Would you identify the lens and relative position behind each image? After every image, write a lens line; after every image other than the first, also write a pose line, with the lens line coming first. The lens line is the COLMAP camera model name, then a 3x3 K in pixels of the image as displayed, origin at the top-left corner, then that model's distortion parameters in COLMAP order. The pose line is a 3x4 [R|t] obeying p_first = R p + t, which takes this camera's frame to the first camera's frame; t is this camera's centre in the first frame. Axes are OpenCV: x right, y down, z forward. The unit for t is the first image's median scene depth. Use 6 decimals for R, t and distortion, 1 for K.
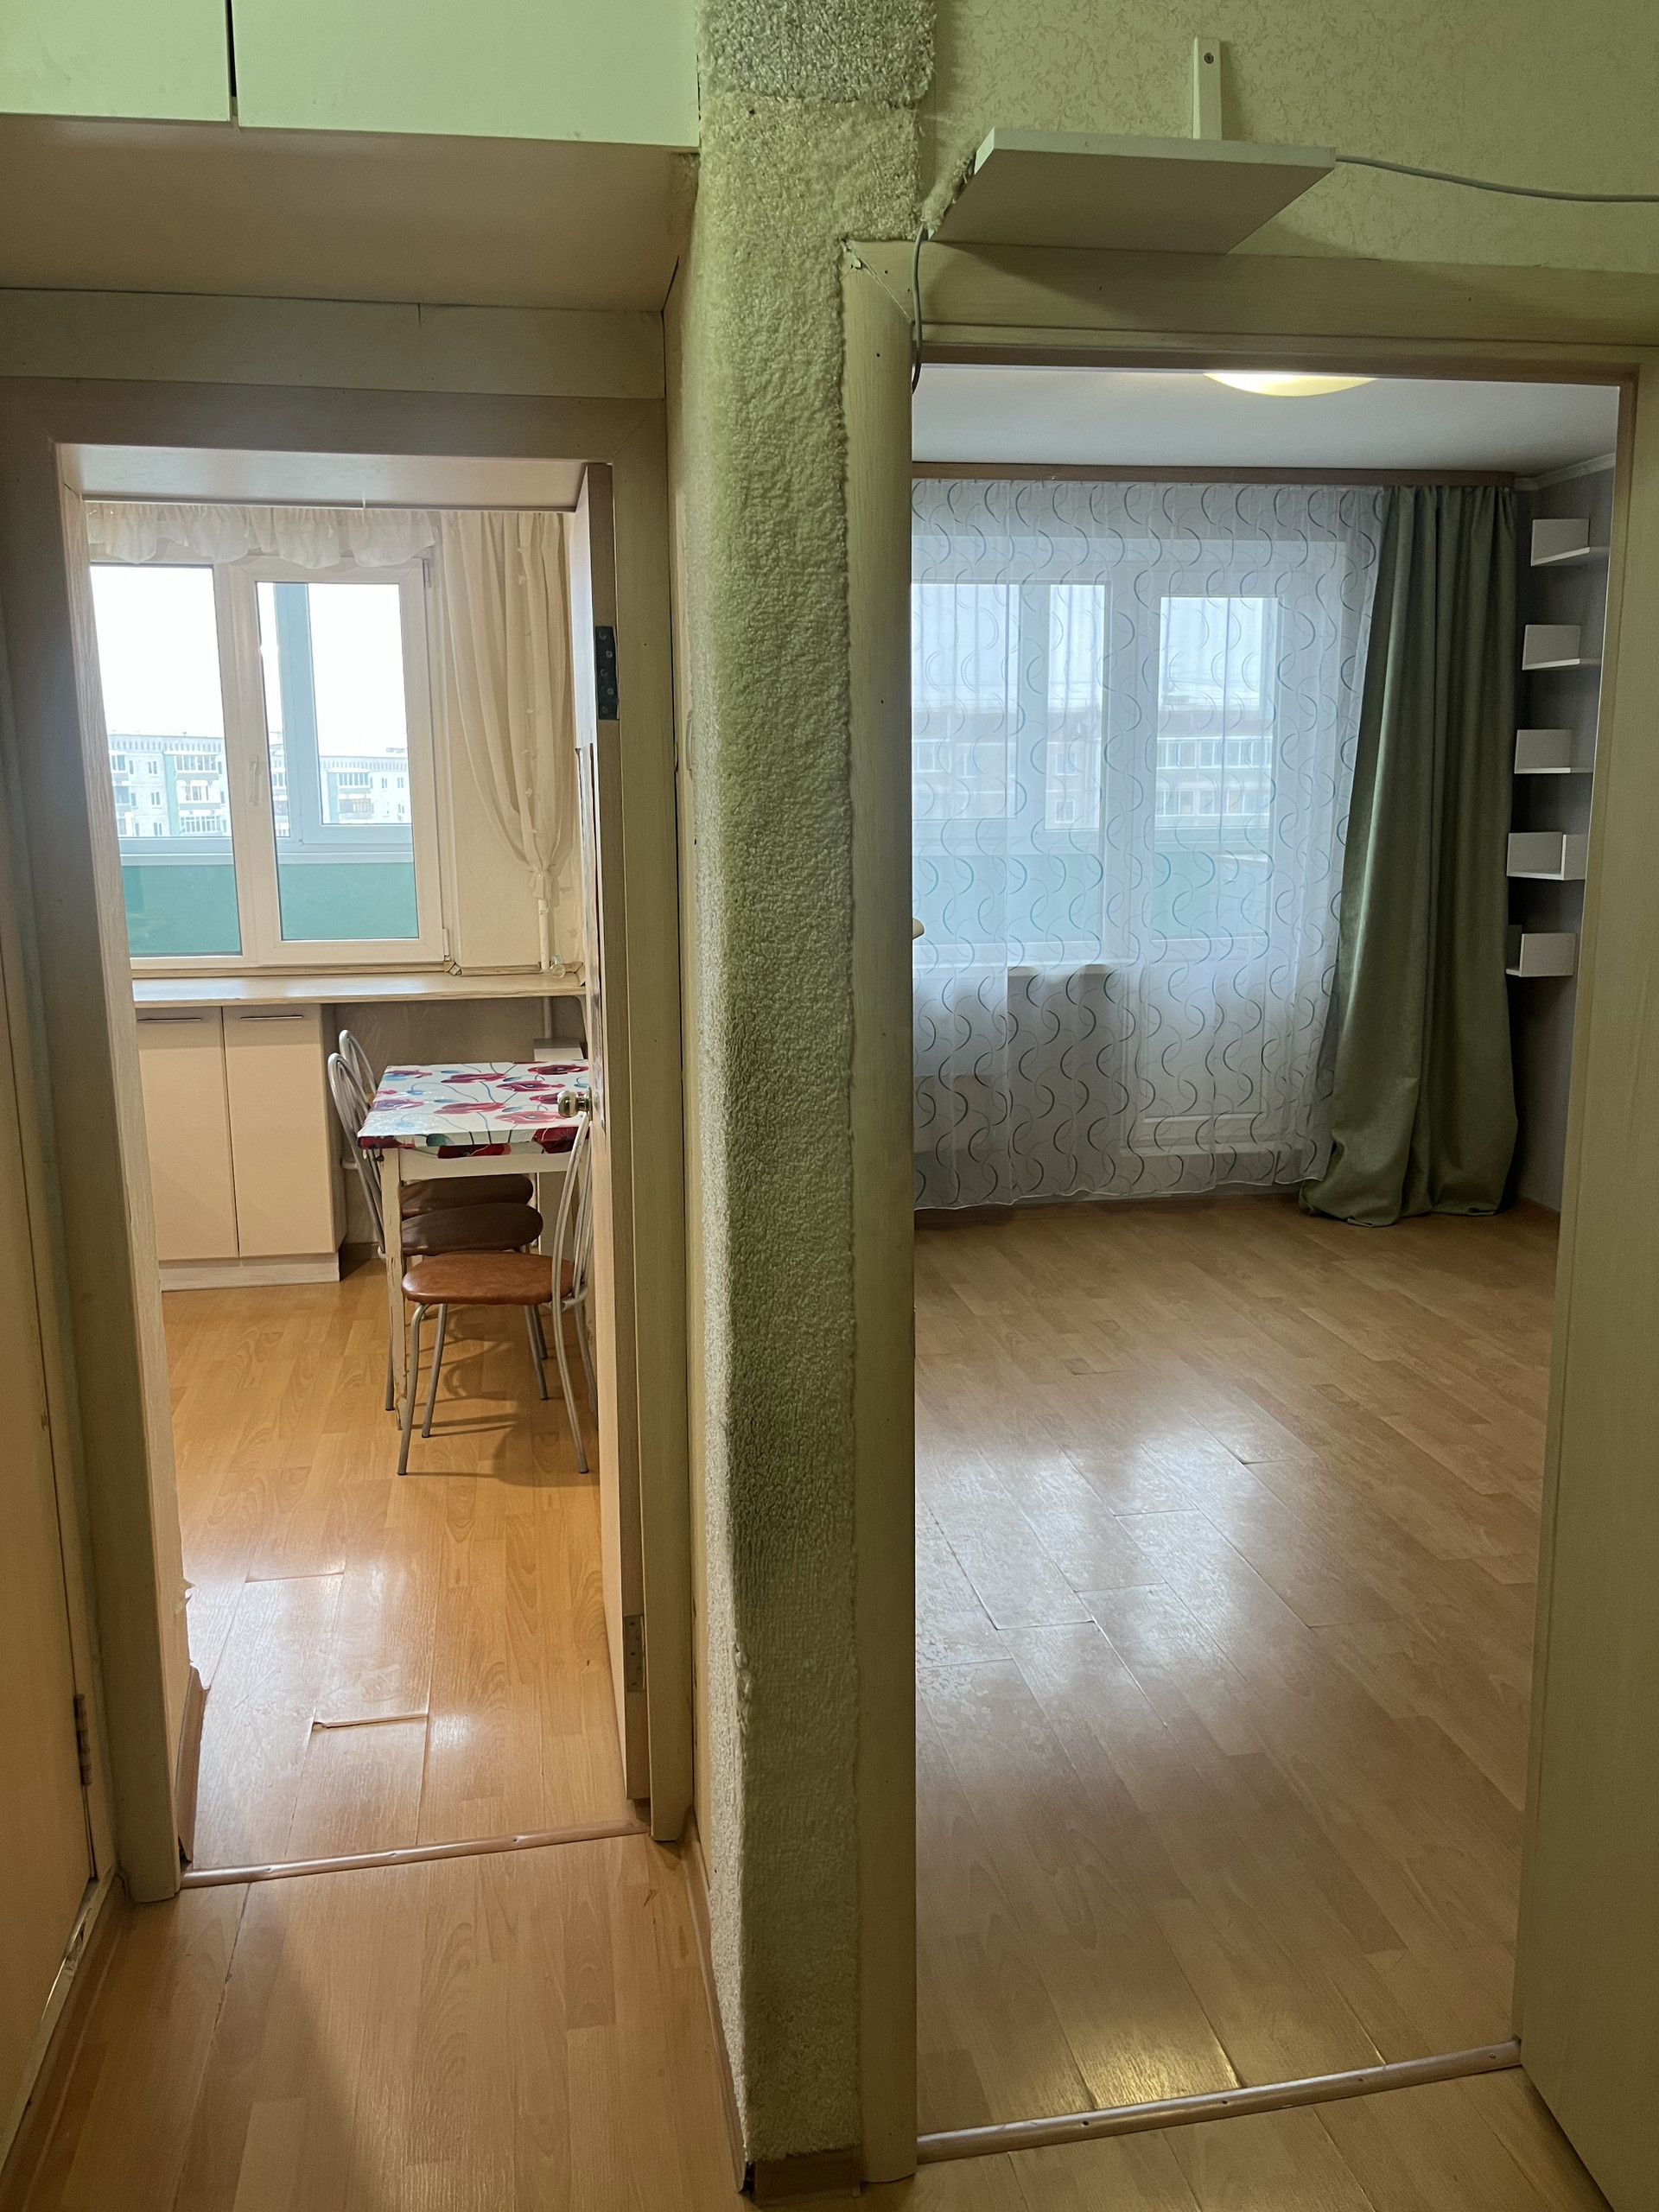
lens RADIAL K [[1646.3, 0, 830.6], [0, 1646.3, 1103.8], [0, 0, 1]] dist [0.010224, -0.000115]
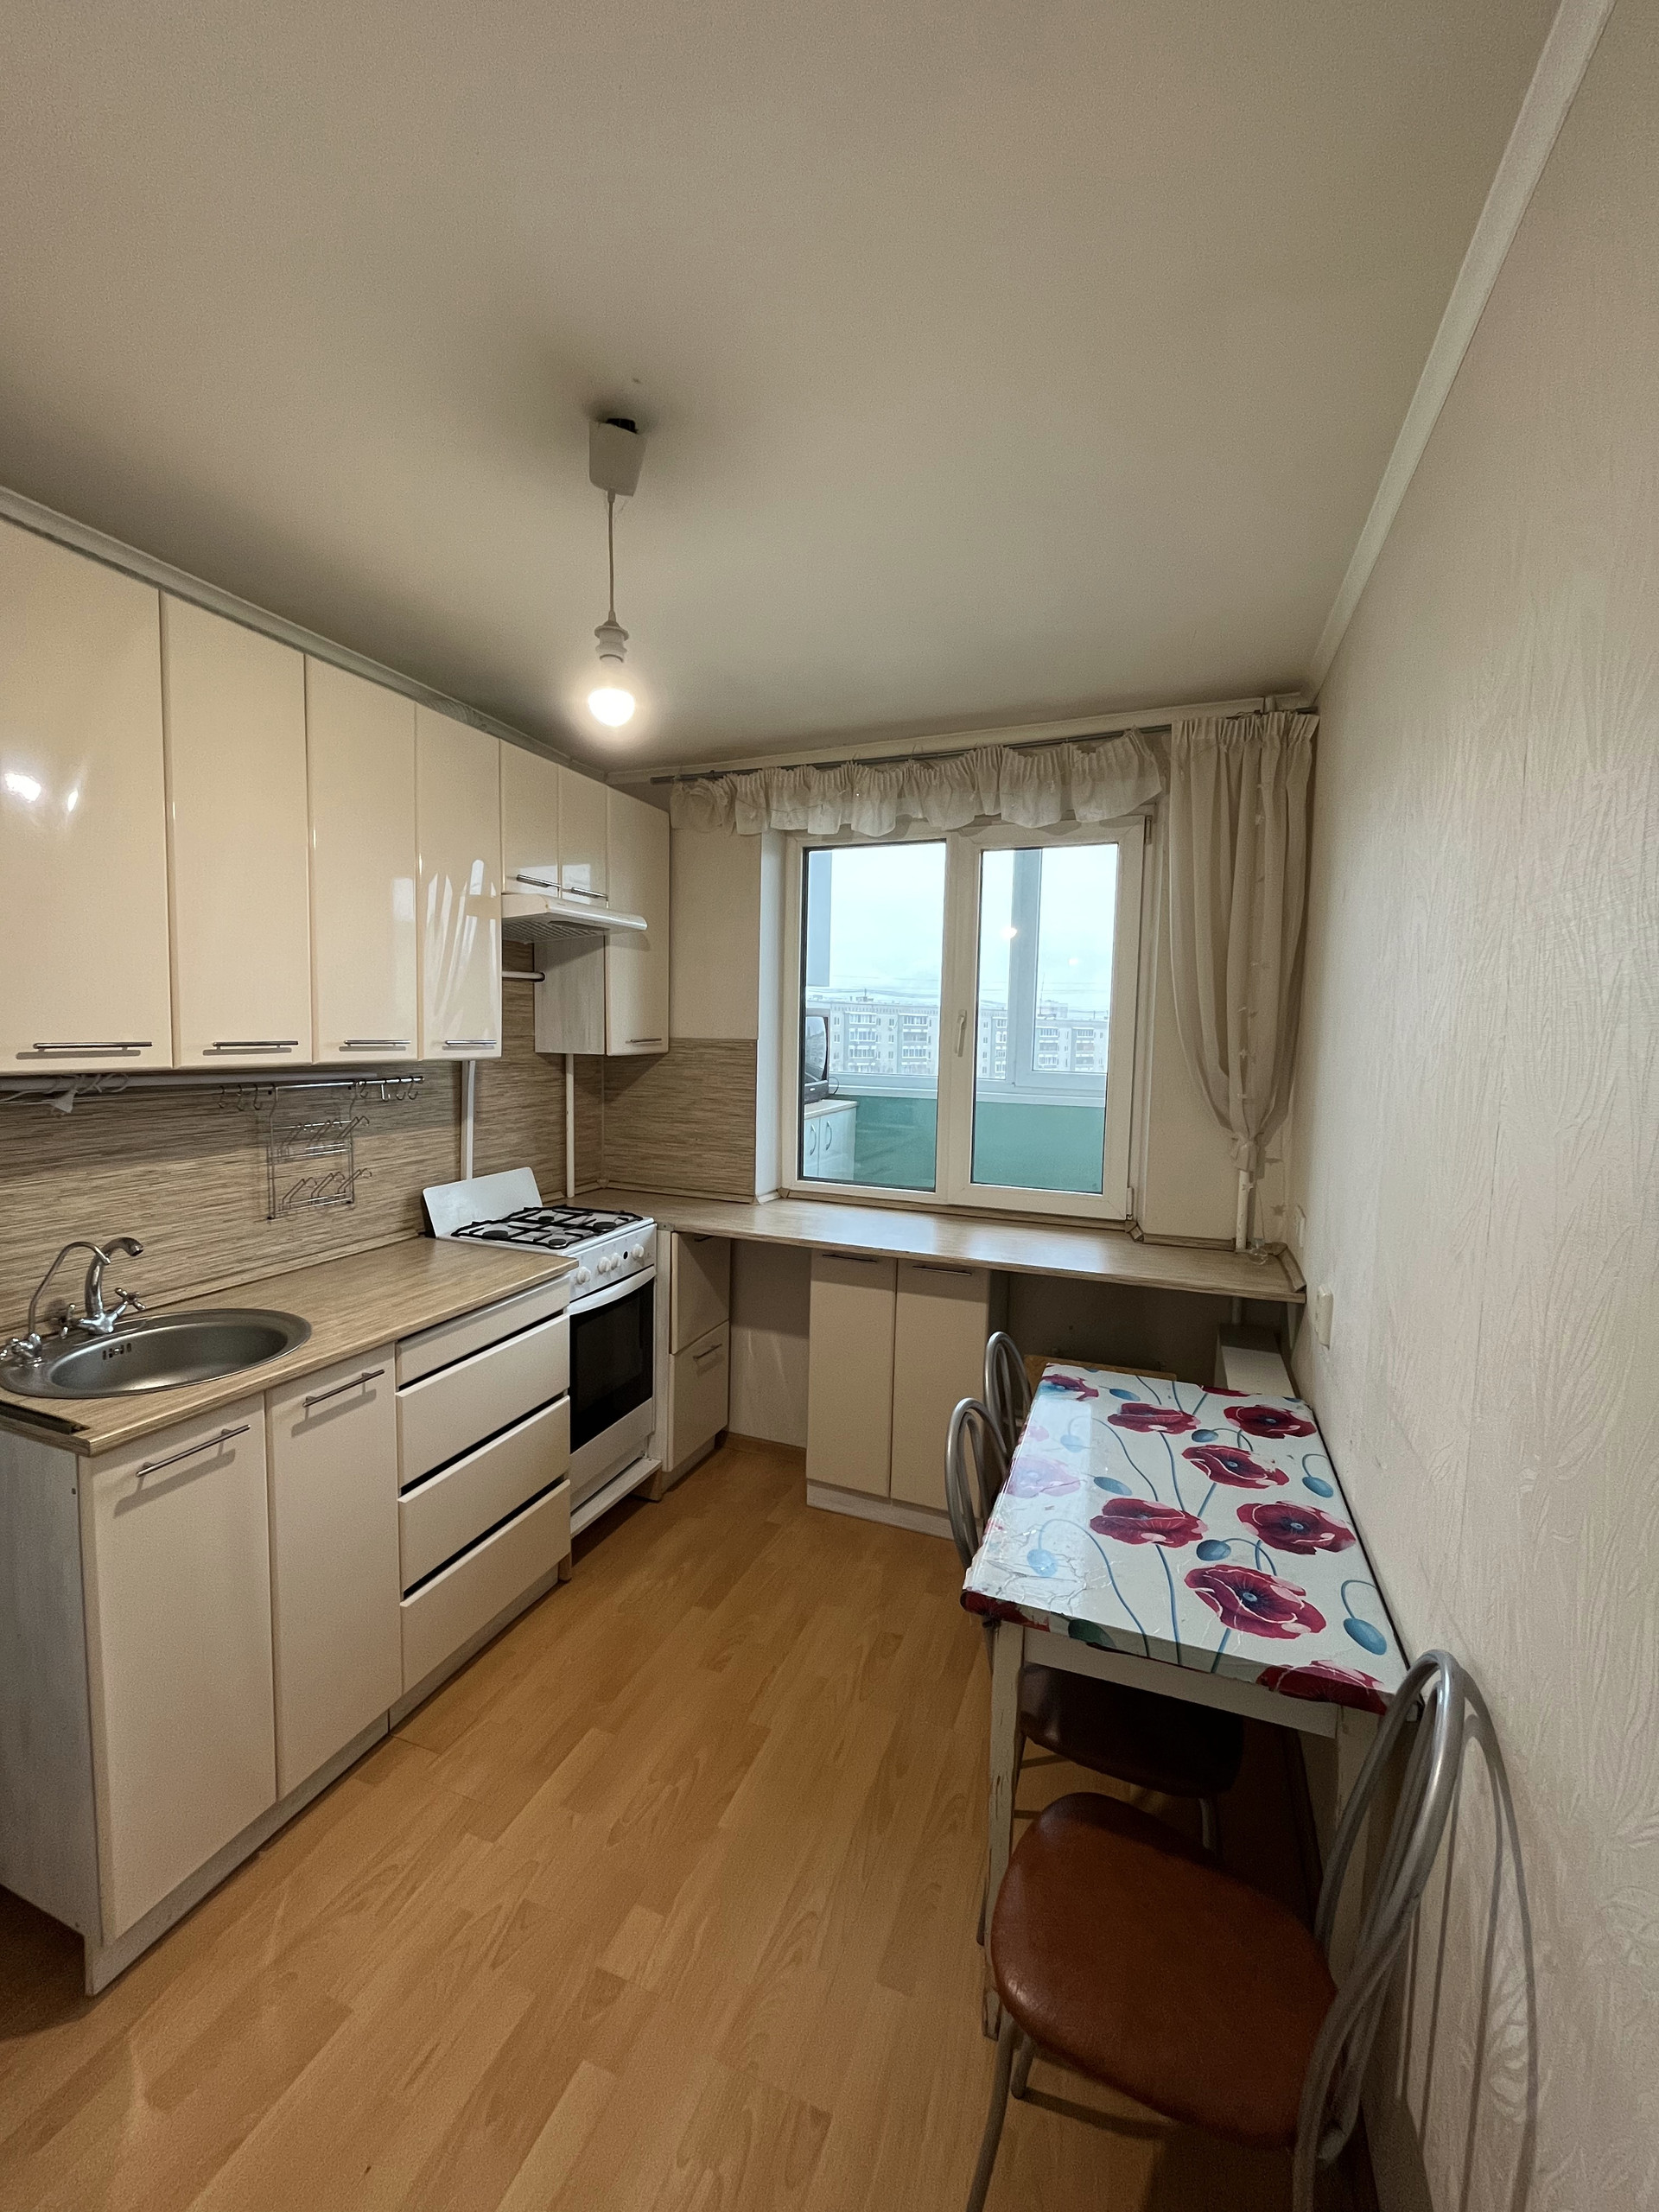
lens RADIAL K [[891.9, 0, 832.0], [0, 891.9, 1113.1], [0, 0, 1]] dist [-0.001492, 0.000542]
pose [[0.851586, 0.068668, -0.519698, -0.122323], [-0.122579, 0.989983, -0.070052, -0.098445], [0.509682, 0.123359, 0.851473, 0.491721]]
